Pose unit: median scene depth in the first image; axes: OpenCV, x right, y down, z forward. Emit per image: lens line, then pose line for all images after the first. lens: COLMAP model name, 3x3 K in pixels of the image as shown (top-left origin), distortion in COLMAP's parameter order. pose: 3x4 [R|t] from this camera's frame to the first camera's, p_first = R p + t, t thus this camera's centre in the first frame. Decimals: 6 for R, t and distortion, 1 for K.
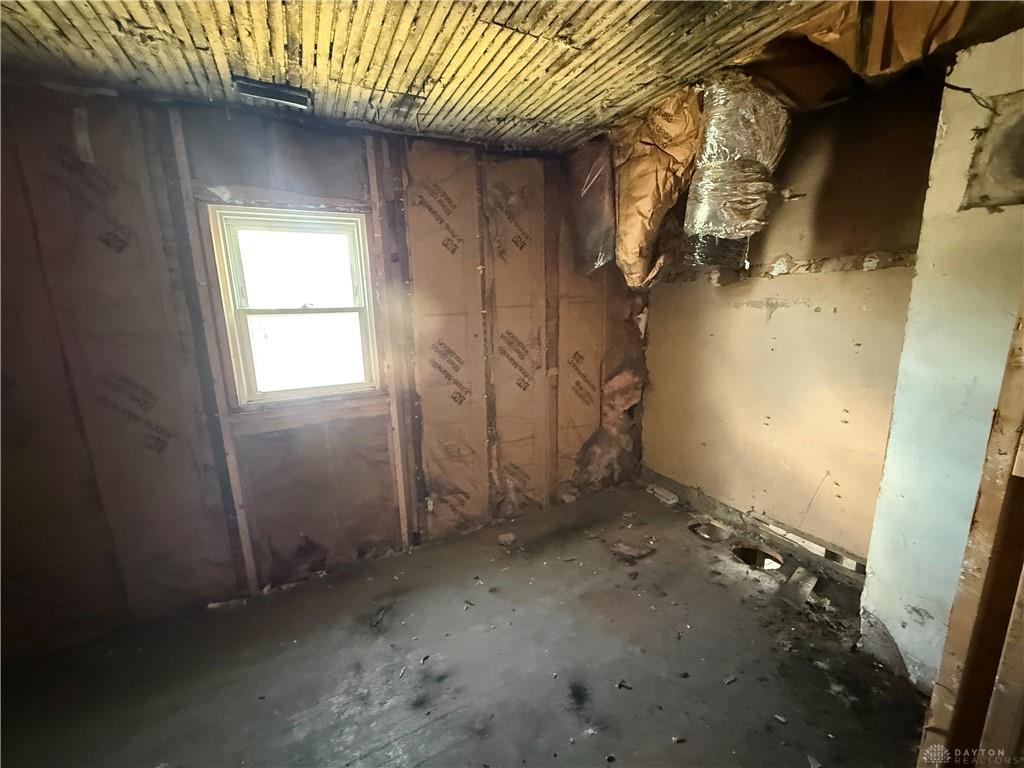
lens RADIAL K [[409.4, 0, 512.0], [0, 409.4, 384.7], [0, 0, 1]] dist [-0.000089, 0.000336]
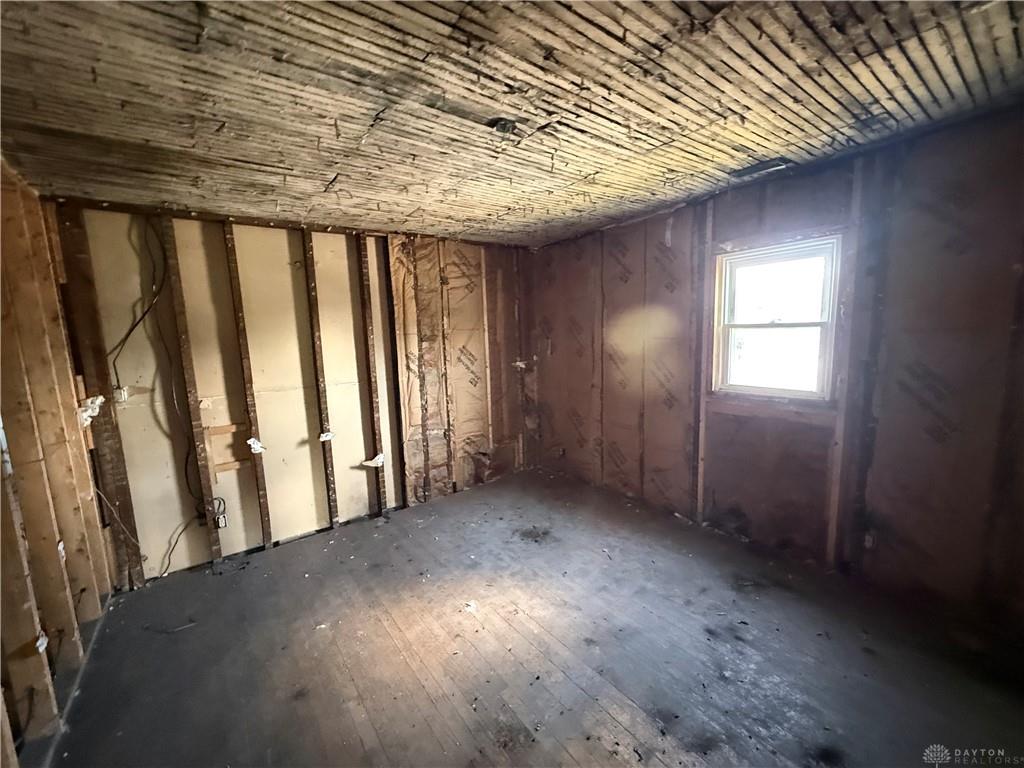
lens RADIAL K [[409.4, 0, 510.3], [0, 409.4, 384.9], [0, 0, 1]] dist [-0.000089, 0.000336]
pose [[0.164431, 0.147742, -0.975261, 0.624967], [-0.167959, 0.978474, 0.119911, -0.021524], [0.971984, 0.144087, 0.185706, 0.030893]]
